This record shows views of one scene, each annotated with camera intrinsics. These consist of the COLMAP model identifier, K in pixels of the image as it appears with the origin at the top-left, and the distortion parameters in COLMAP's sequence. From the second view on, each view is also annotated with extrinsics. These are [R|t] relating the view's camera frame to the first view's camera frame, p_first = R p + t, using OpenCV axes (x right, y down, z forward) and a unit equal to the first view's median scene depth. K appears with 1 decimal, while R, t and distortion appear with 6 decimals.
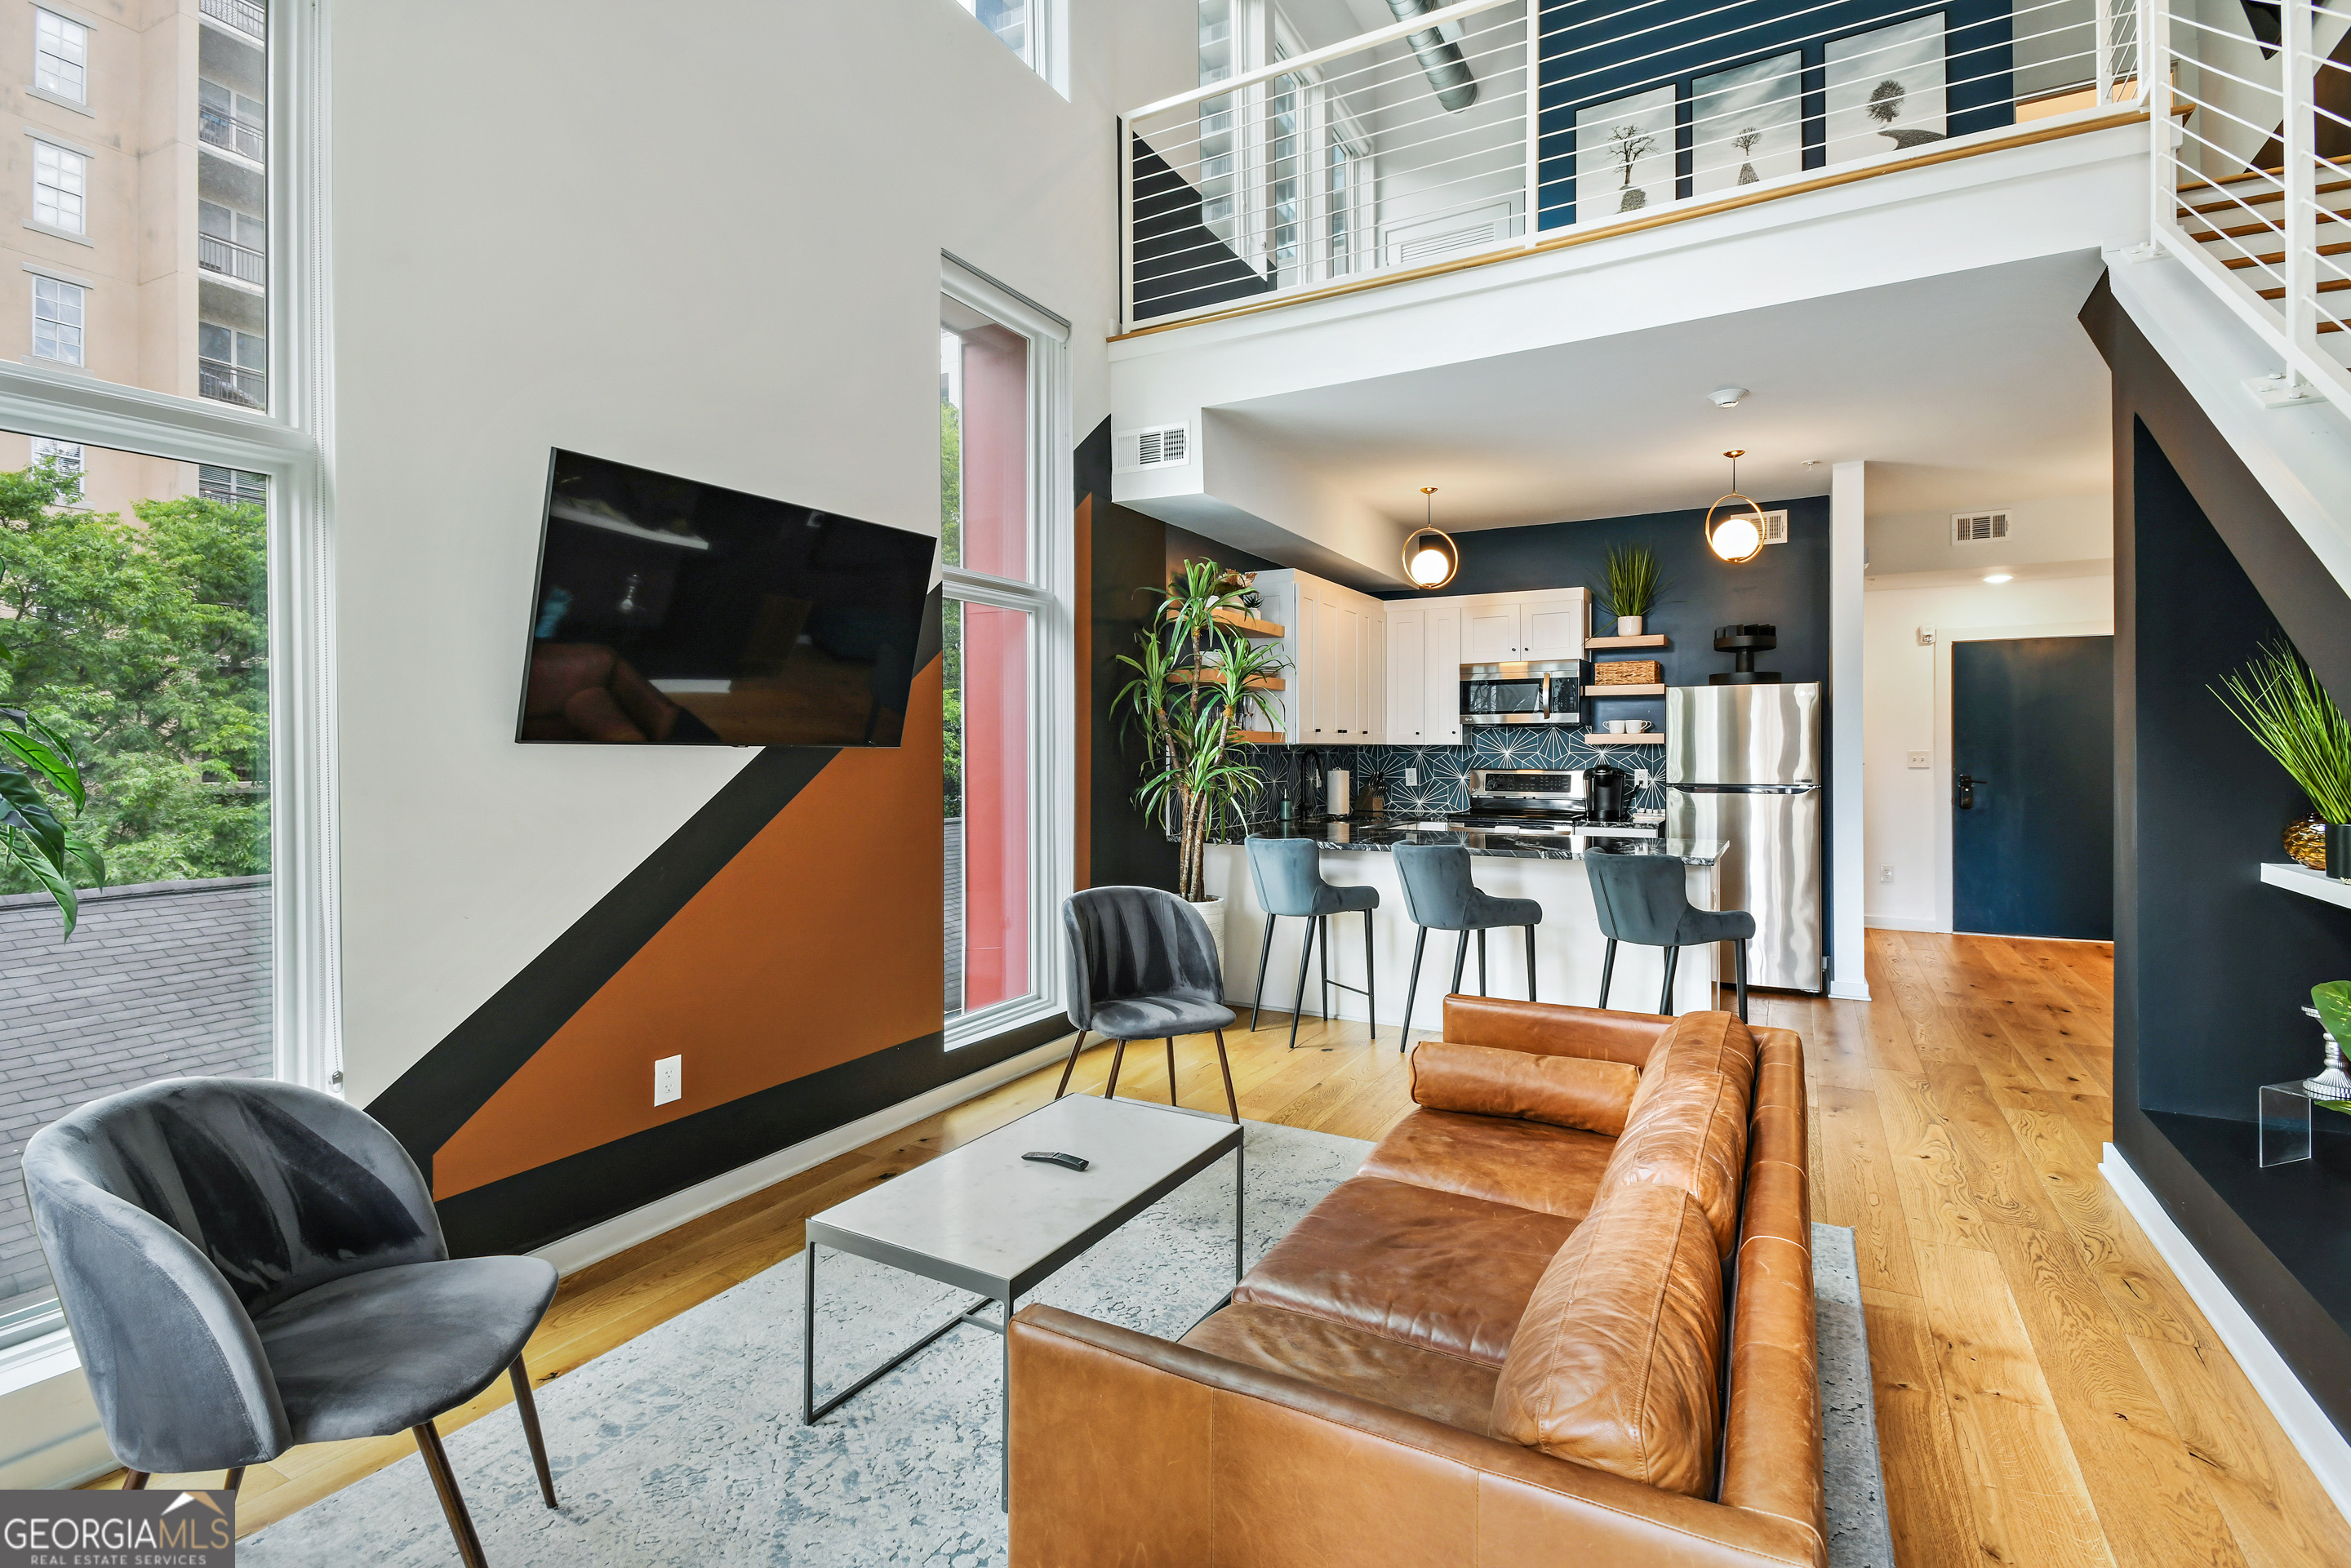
lens RADIAL K [[1117.1, 0, 1177.7], [0, 1117.1, 766.0], [0, 0, 1]] dist [0.014363, -0.004250]
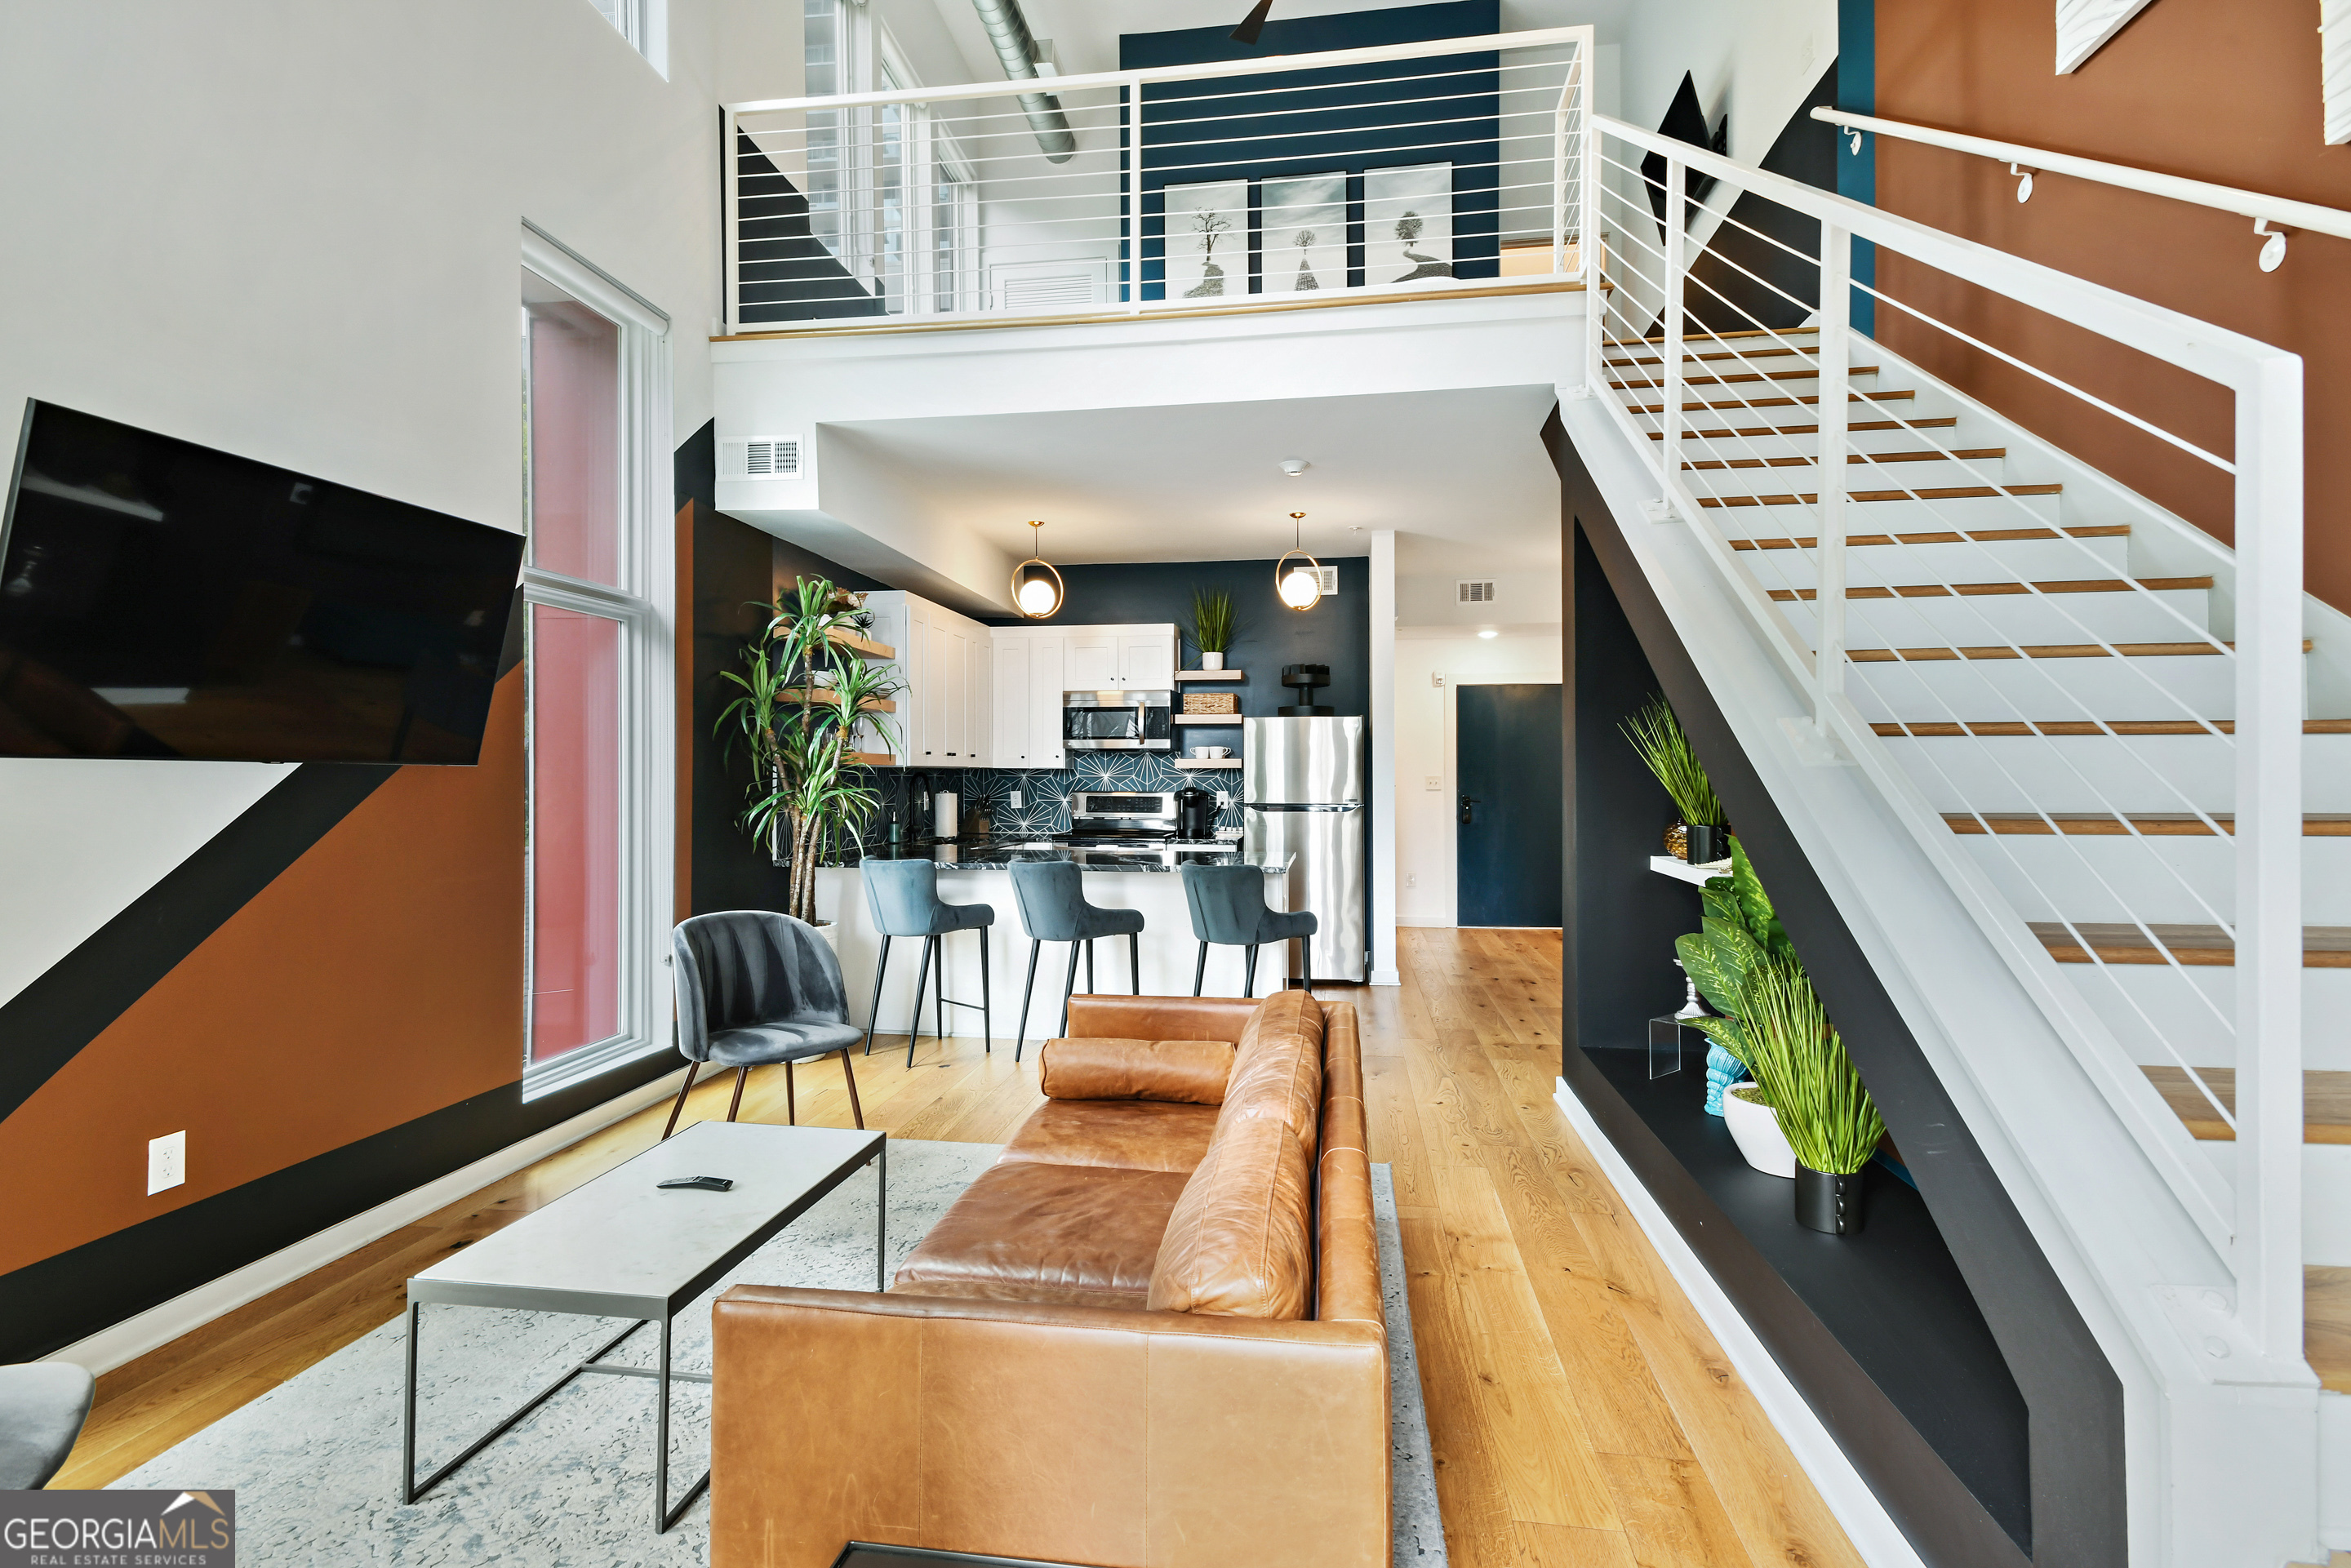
lens RADIAL K [[1117.1, 0, 1187.8], [0, 1117.1, 803.7], [0, 0, 1]] dist [0.014363, -0.004250]
pose [[0.932857, -0.008565, 0.360144, -0.024709], [0.004588, 0.999919, 0.011897, 0.003077], [-0.360217, -0.009446, 0.932821, -0.032161]]
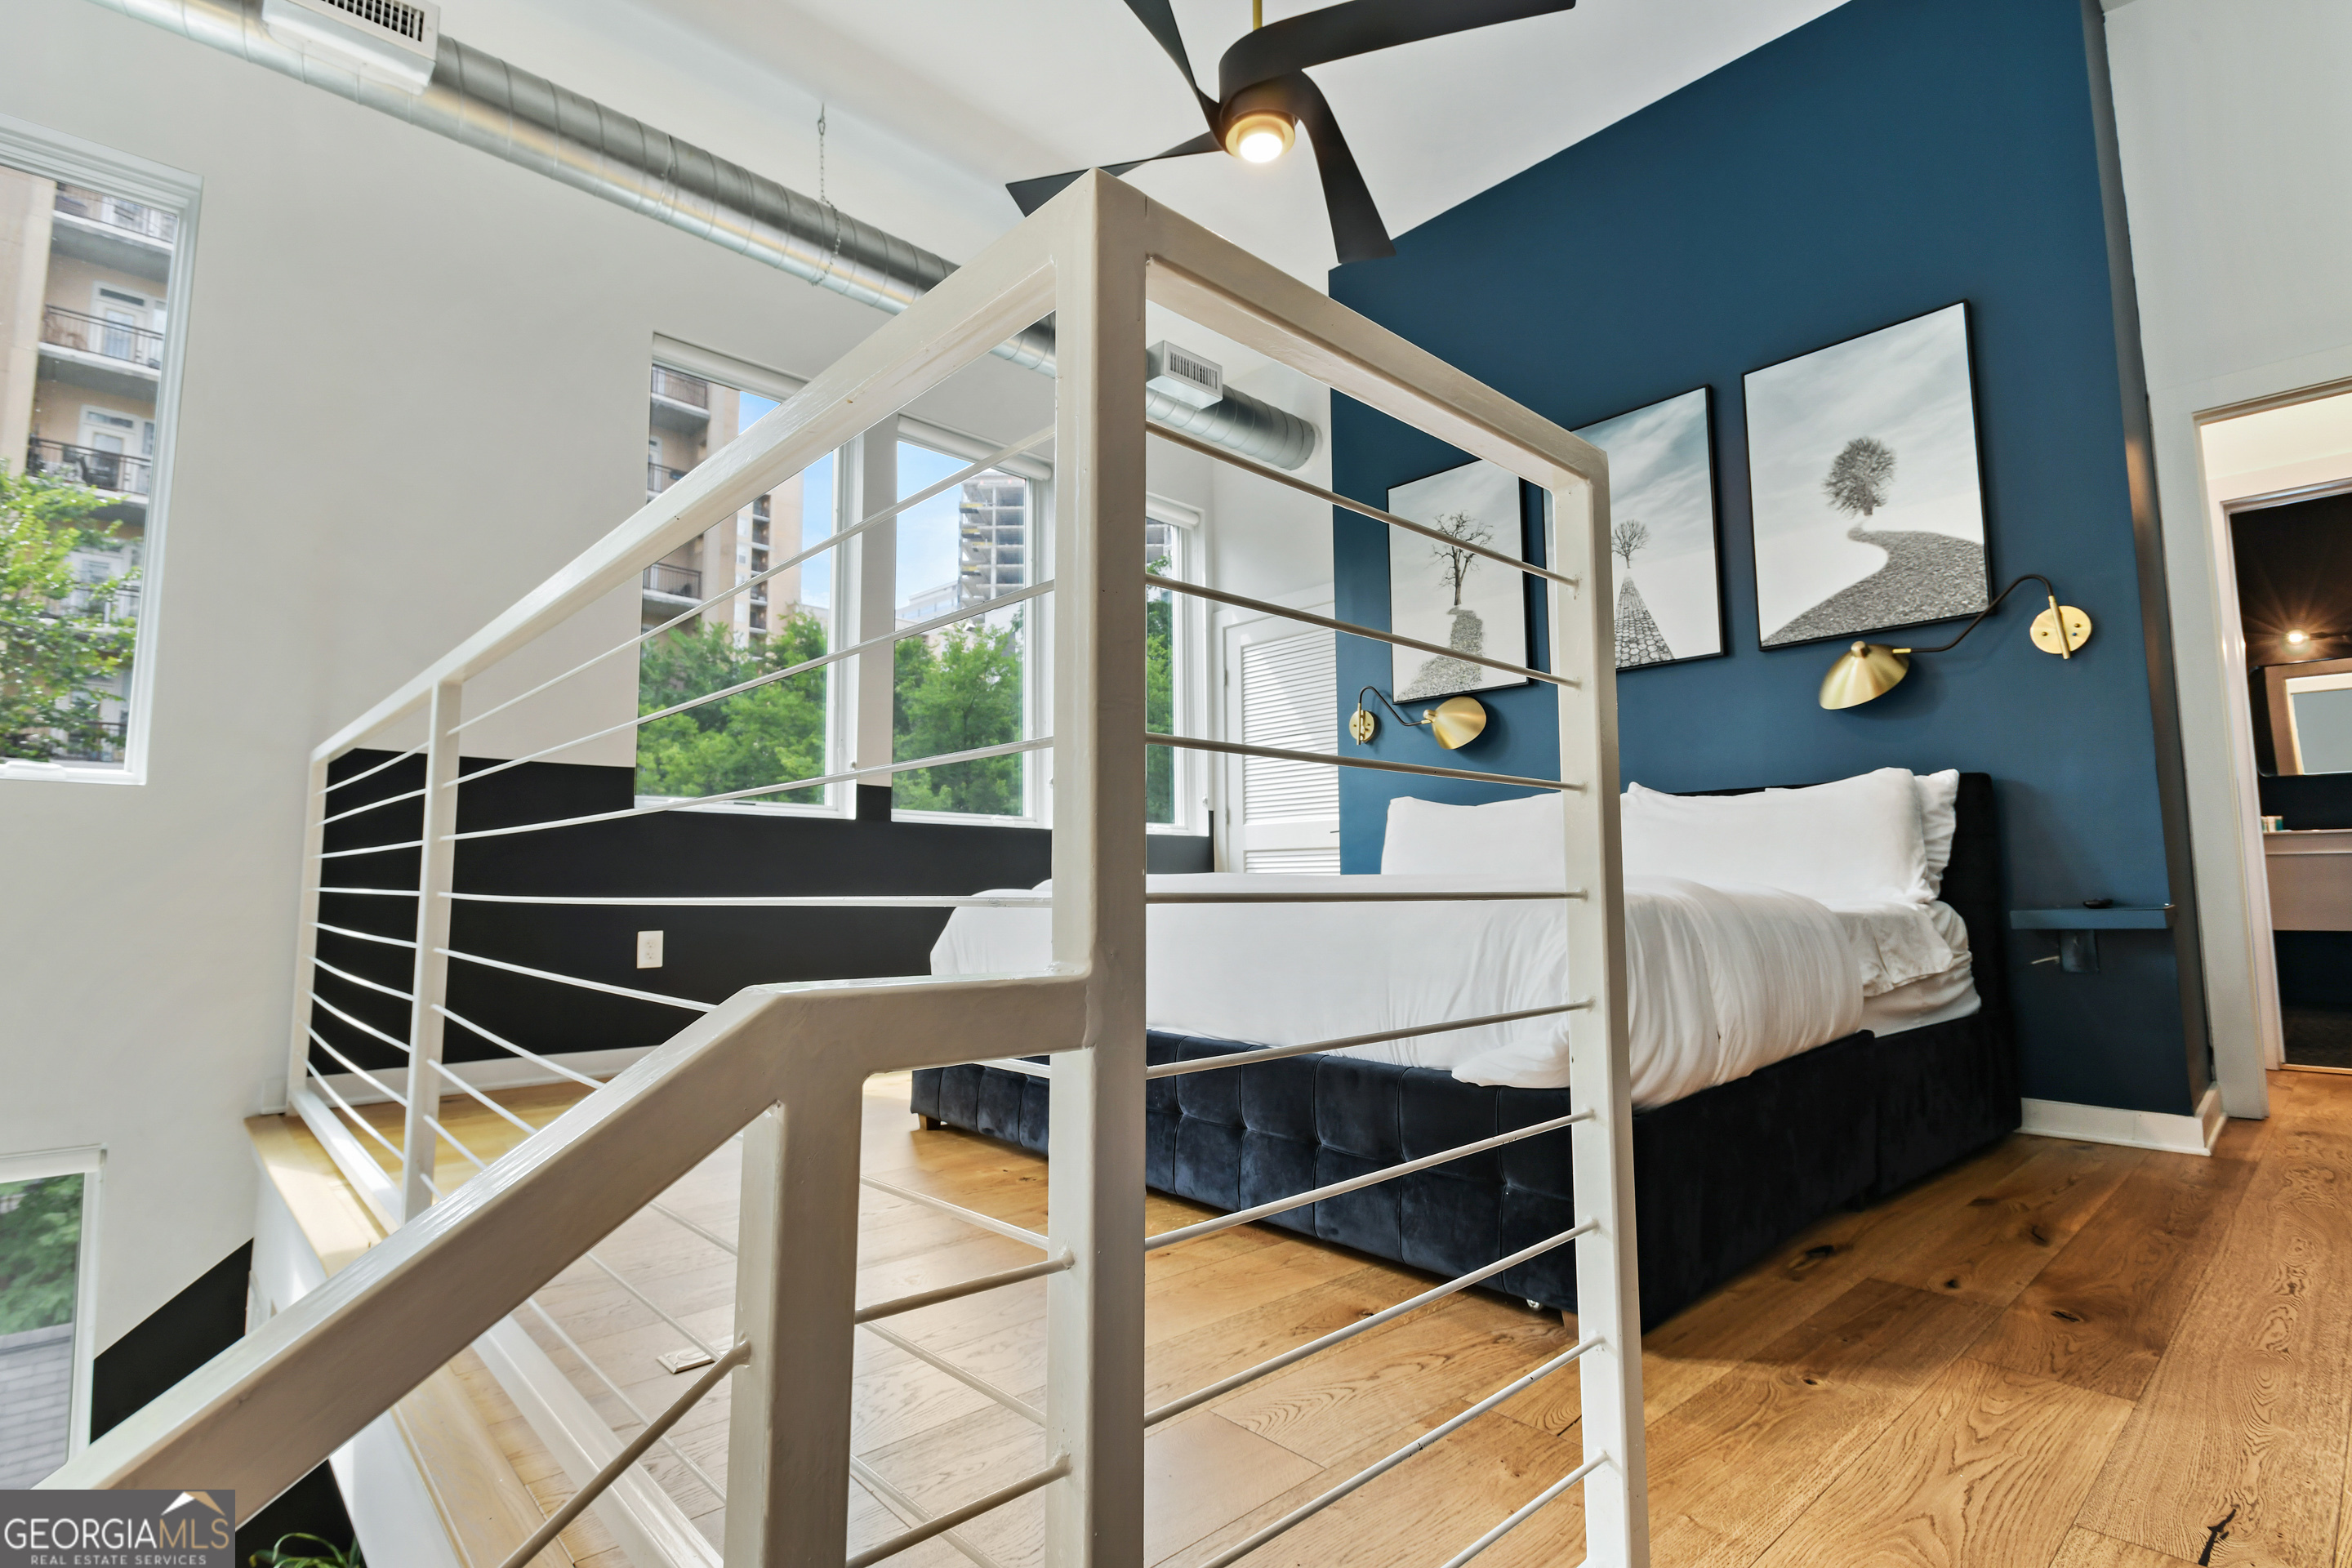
lens RADIAL K [[1117.7, 0, 1188.9], [0, 1117.7, 771.5], [0, 0, 1]] dist [0.014363, -0.004250]
pose [[0.952971, -0.035680, -0.300953, 0.567575], [0.001476, 0.993580, -0.113123, -0.464792], [0.303057, 0.107358, 0.946906, 0.508391]]
